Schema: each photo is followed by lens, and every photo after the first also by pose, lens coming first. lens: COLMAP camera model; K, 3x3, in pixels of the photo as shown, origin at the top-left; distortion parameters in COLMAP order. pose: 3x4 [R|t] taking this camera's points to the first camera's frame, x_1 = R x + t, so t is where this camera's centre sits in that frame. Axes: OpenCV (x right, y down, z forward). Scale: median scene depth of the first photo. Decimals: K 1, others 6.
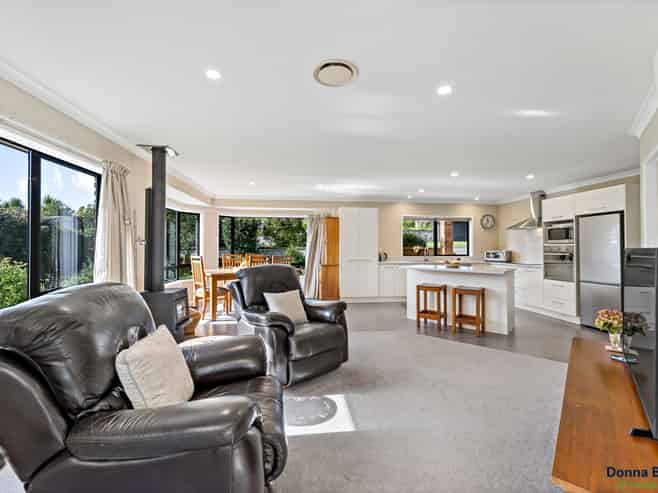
lens RADIAL K [[294.5, 0, 328.1], [0, 294.5, 241.7], [0, 0, 1]] dist [-0.000930, -0.000711]
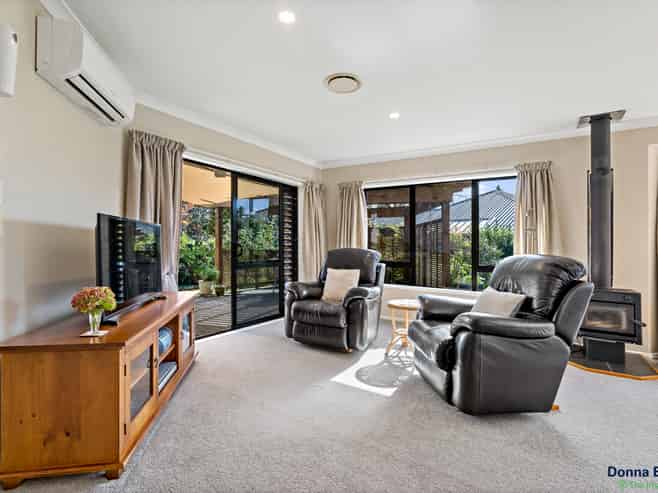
lens RADIAL K [[313.6, 0, 329.0], [0, 313.6, 246.5], [0, 0, 1]] dist [-0.010775, -0.000229]
pose [[-0.639590, -0.012067, -0.768622, 0.584318], [0.003865, 0.999814, -0.018914, 0.060248], [0.768707, -0.015068, -0.639424, 0.967790]]
